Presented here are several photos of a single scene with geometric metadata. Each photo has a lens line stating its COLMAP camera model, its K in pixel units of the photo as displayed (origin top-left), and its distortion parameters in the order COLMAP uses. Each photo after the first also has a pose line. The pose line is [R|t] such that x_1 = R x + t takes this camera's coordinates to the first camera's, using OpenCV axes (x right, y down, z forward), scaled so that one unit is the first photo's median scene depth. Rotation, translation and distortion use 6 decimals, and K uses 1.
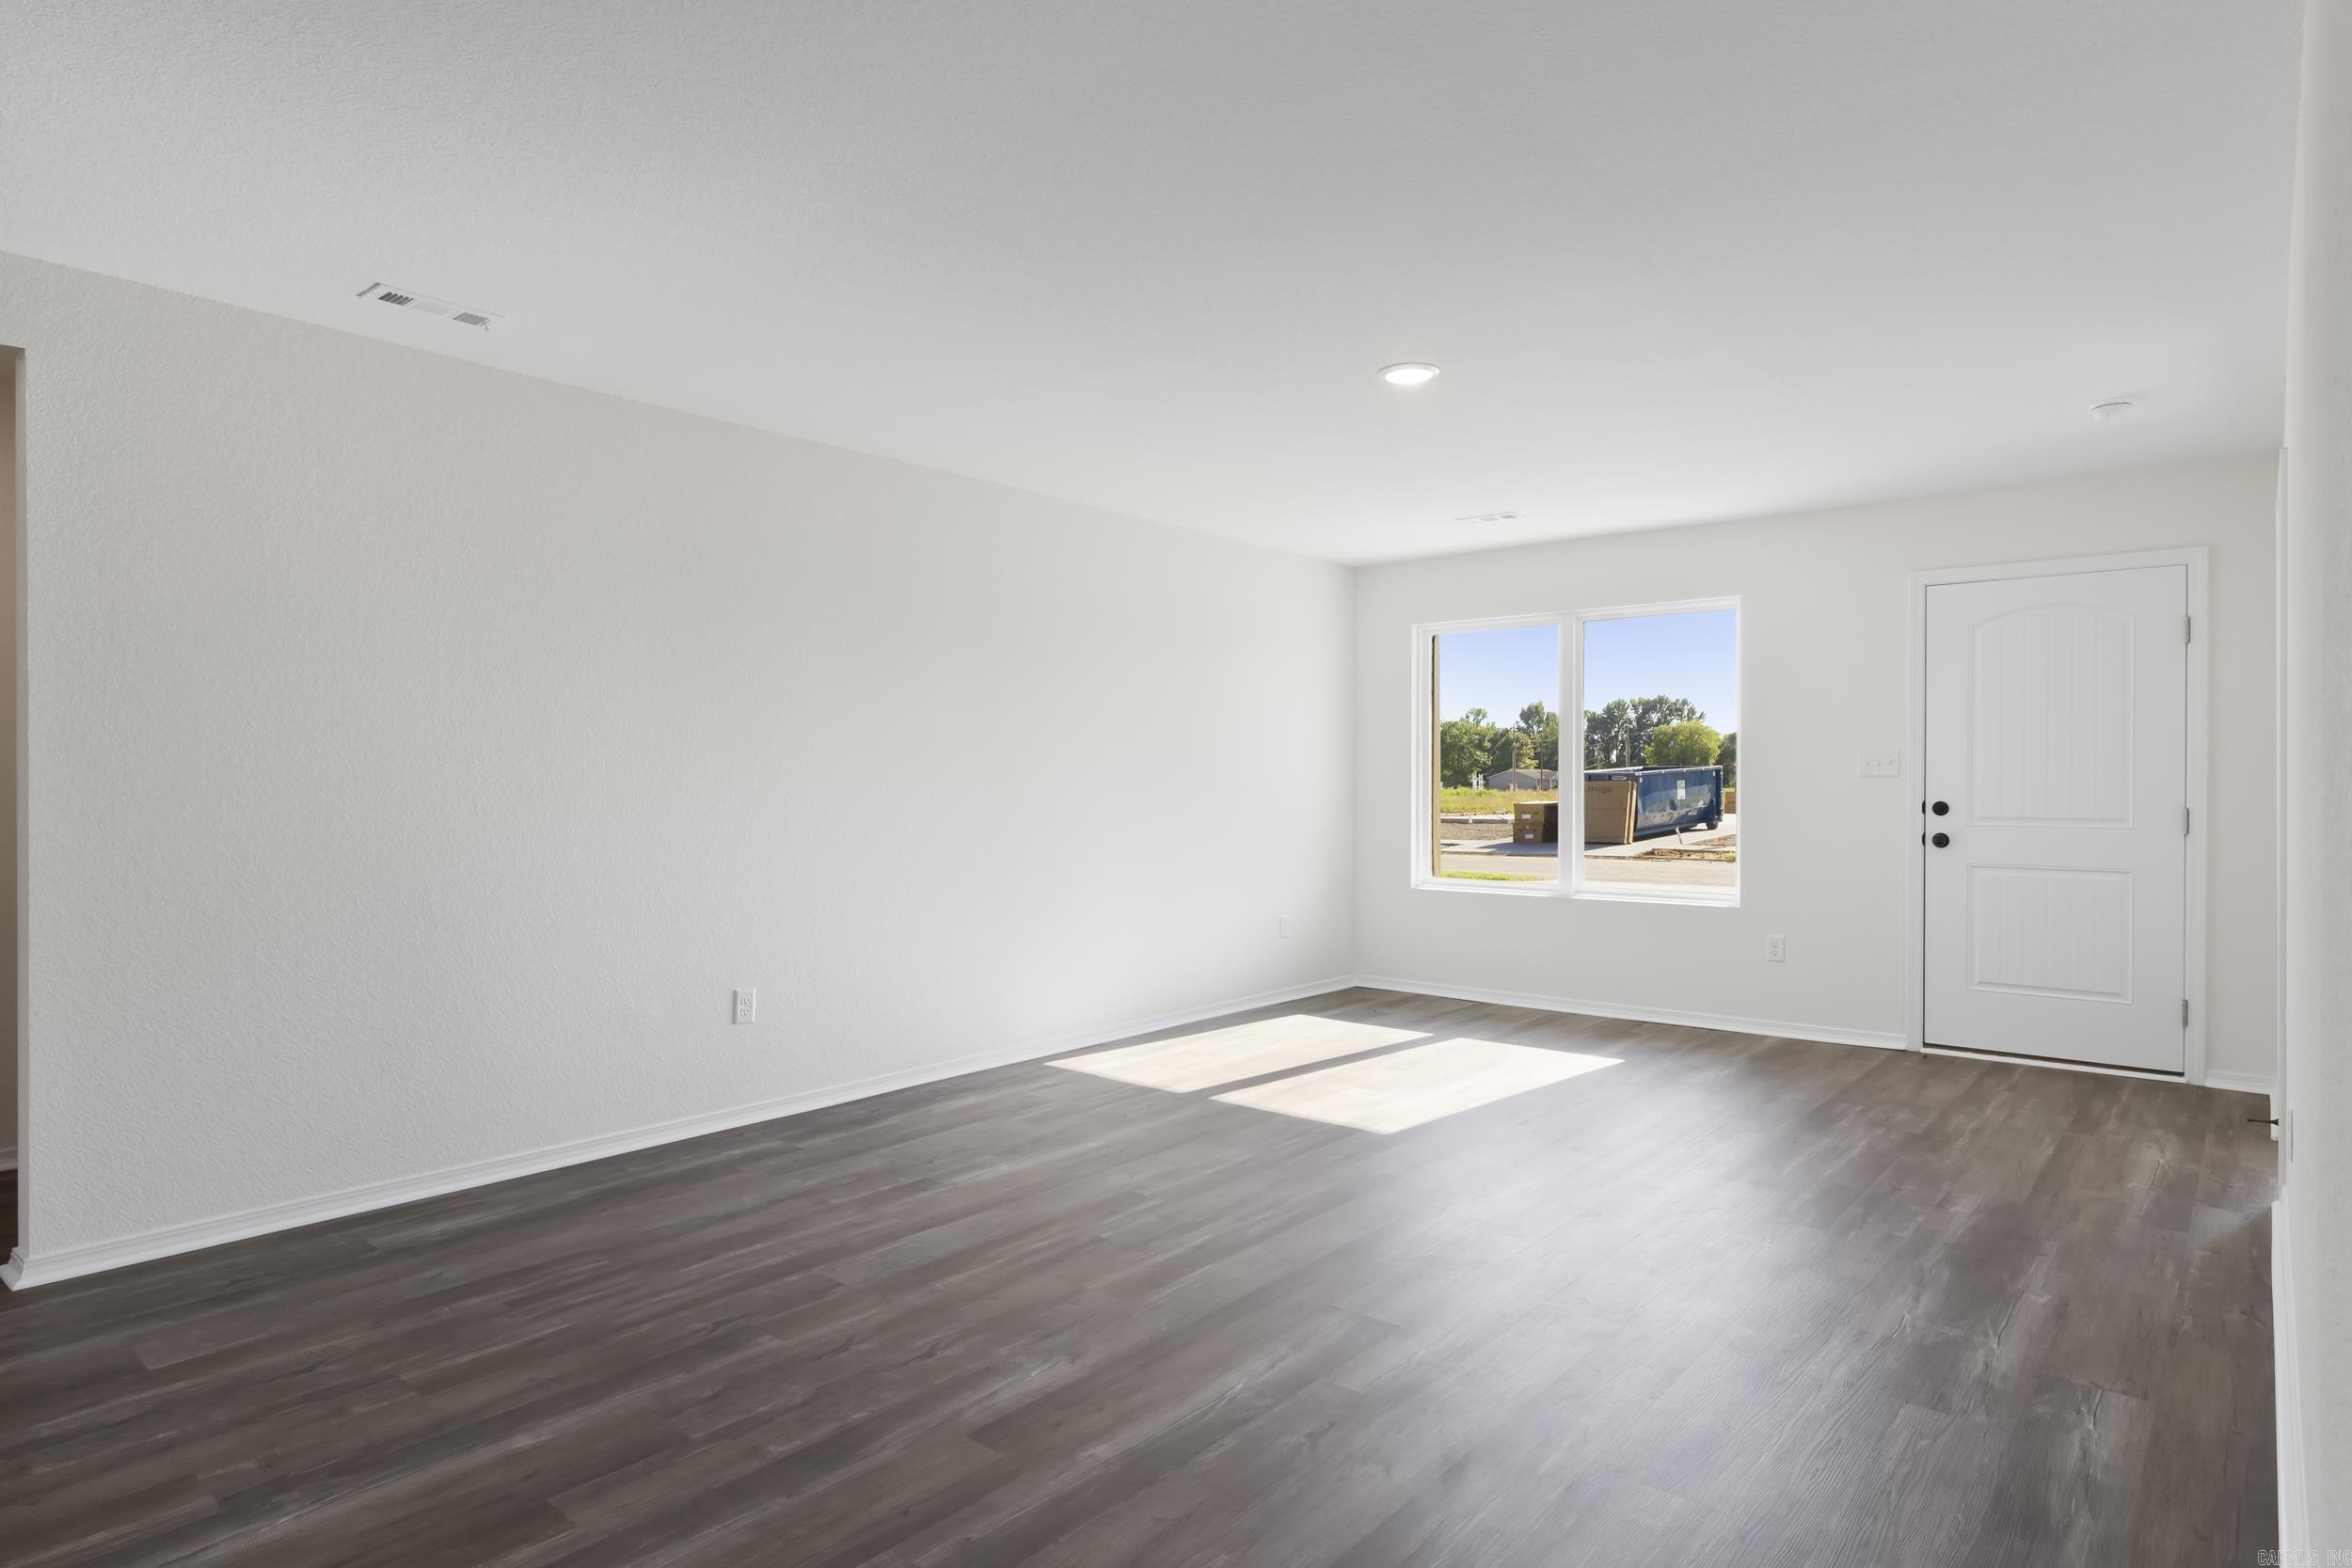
lens RADIAL K [[1270.7, 0, 1214.0], [0, 1270.7, 804.1], [0, 0, 1]] dist [0.003334, -0.001842]
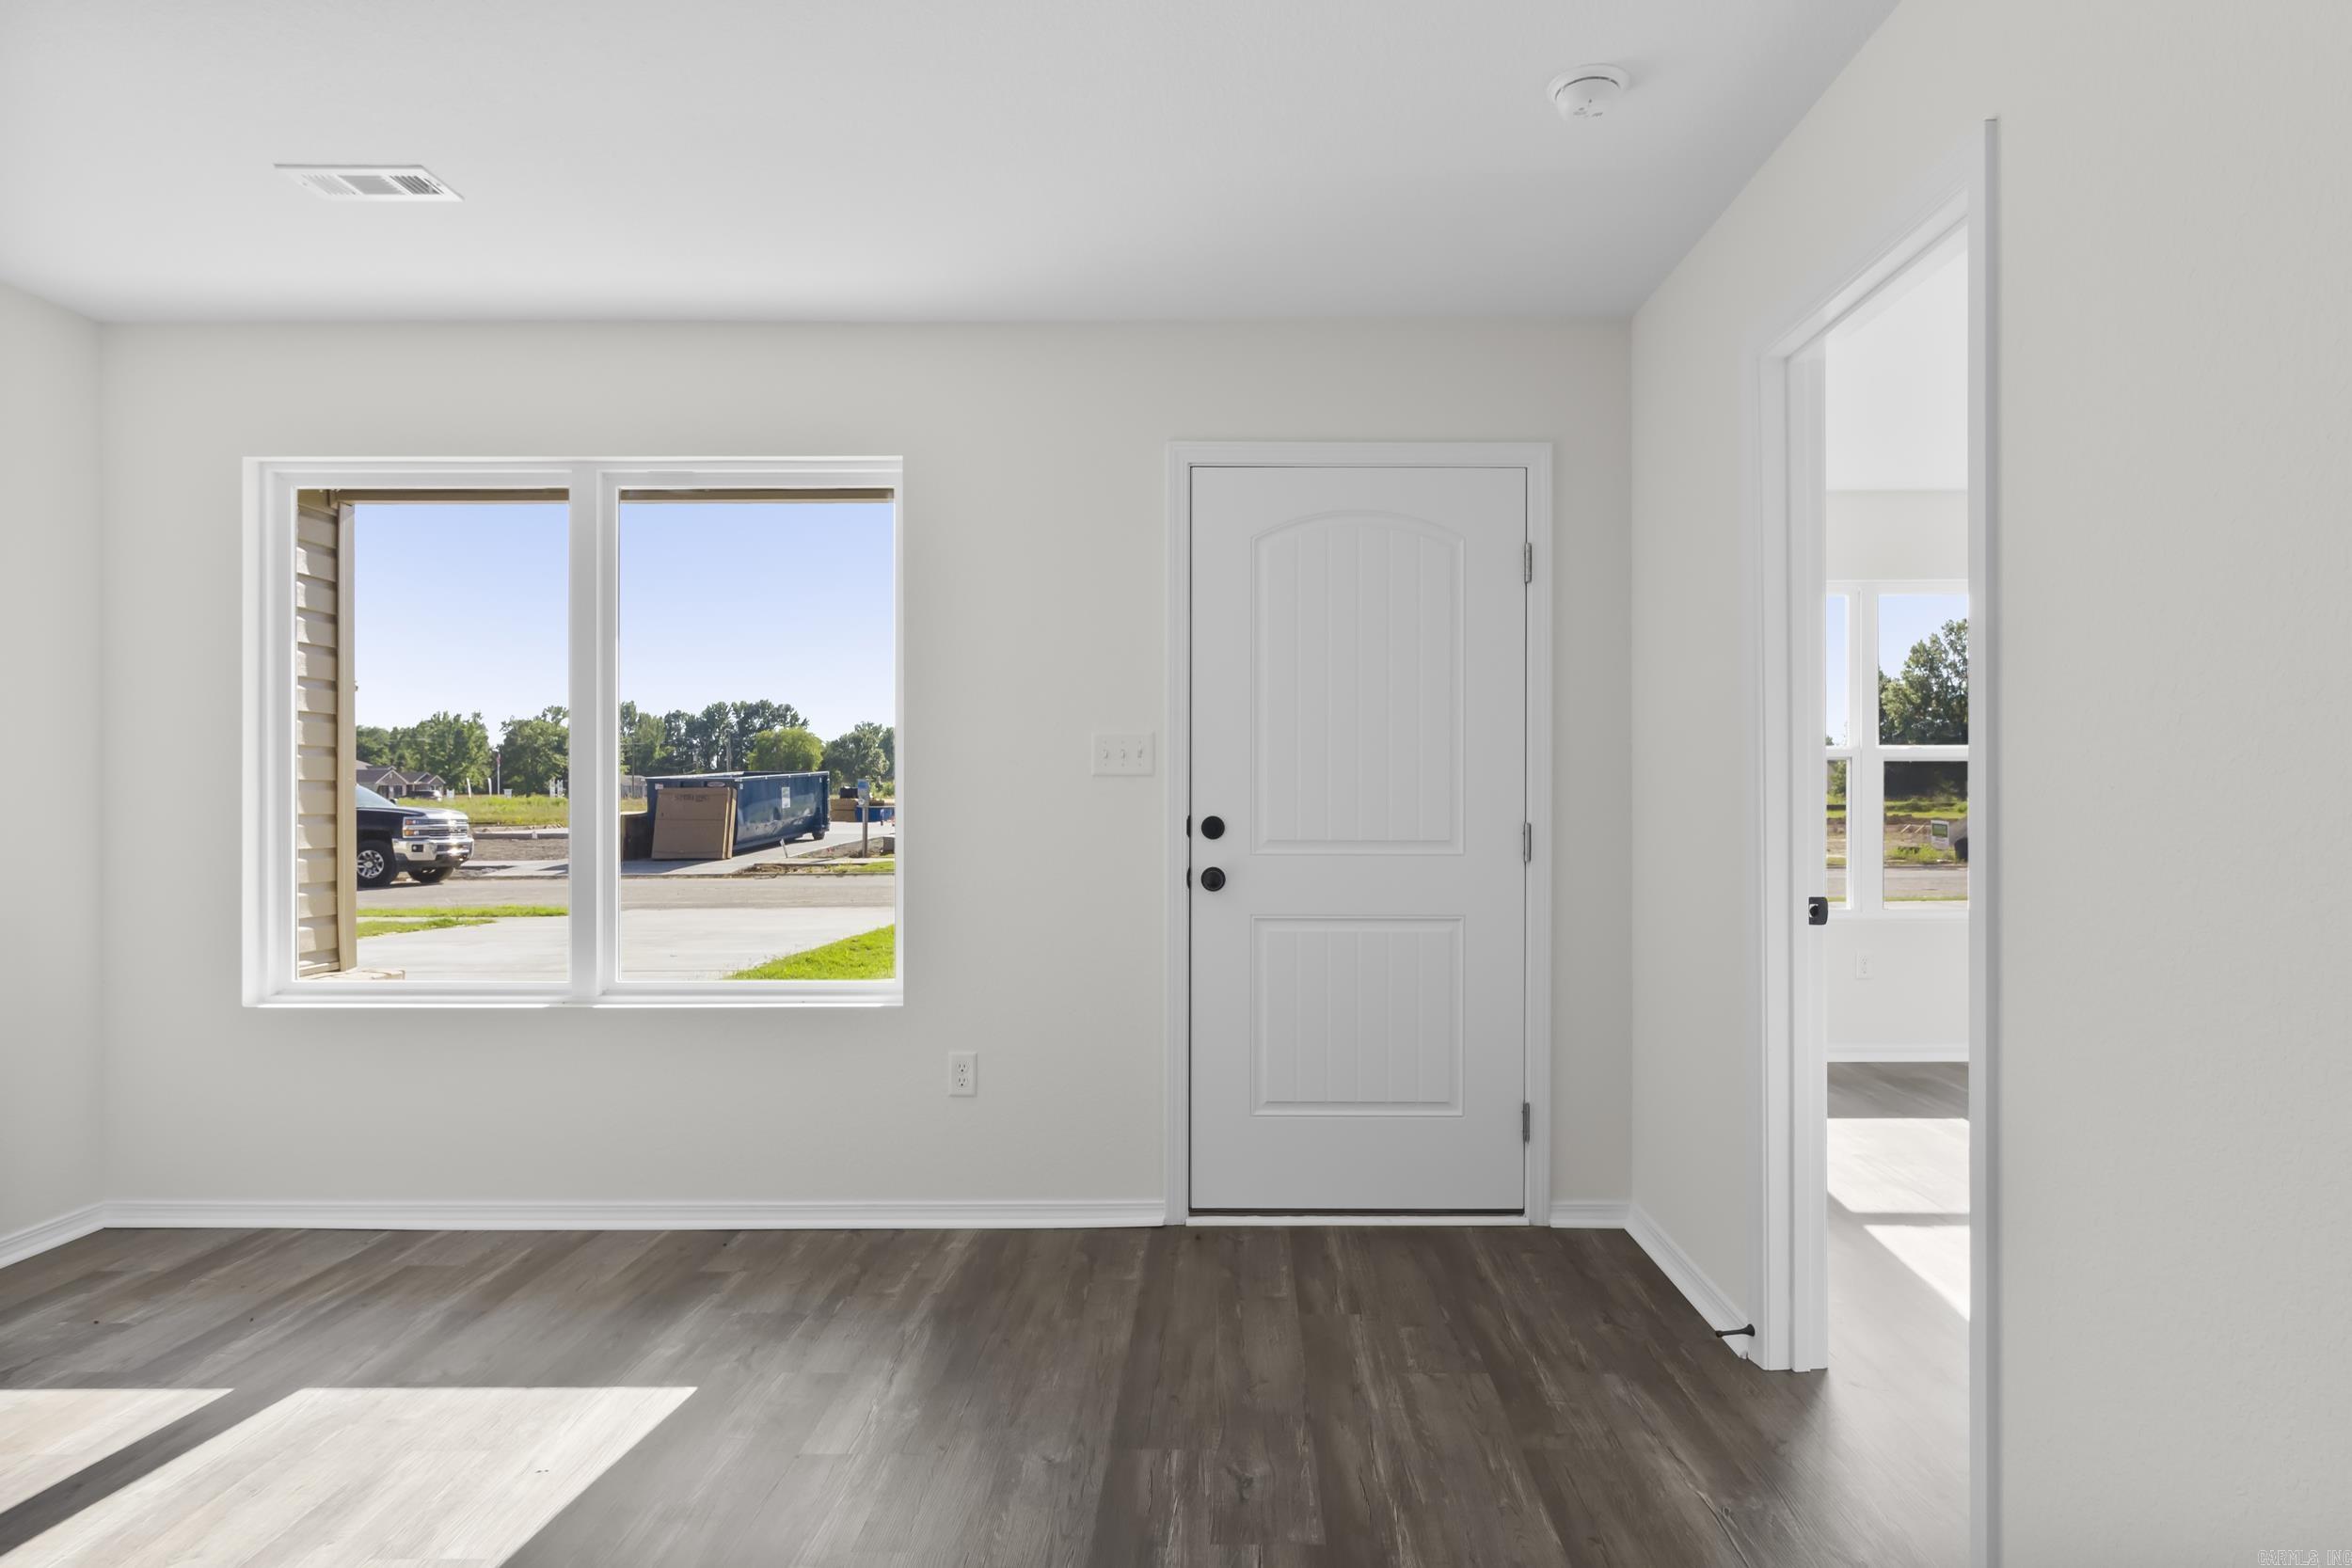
lens RADIAL K [[1338.6, 0, 1221.6], [0, 1338.6, 779.0], [0, 0, 1]] dist [0.005154, 0.000753]
pose [[0.785493, 0.003993, 0.618857, 0.115226], [0.011455, 0.999714, -0.020990, -0.004447], [-0.618764, 0.023576, 0.785223, 0.326877]]
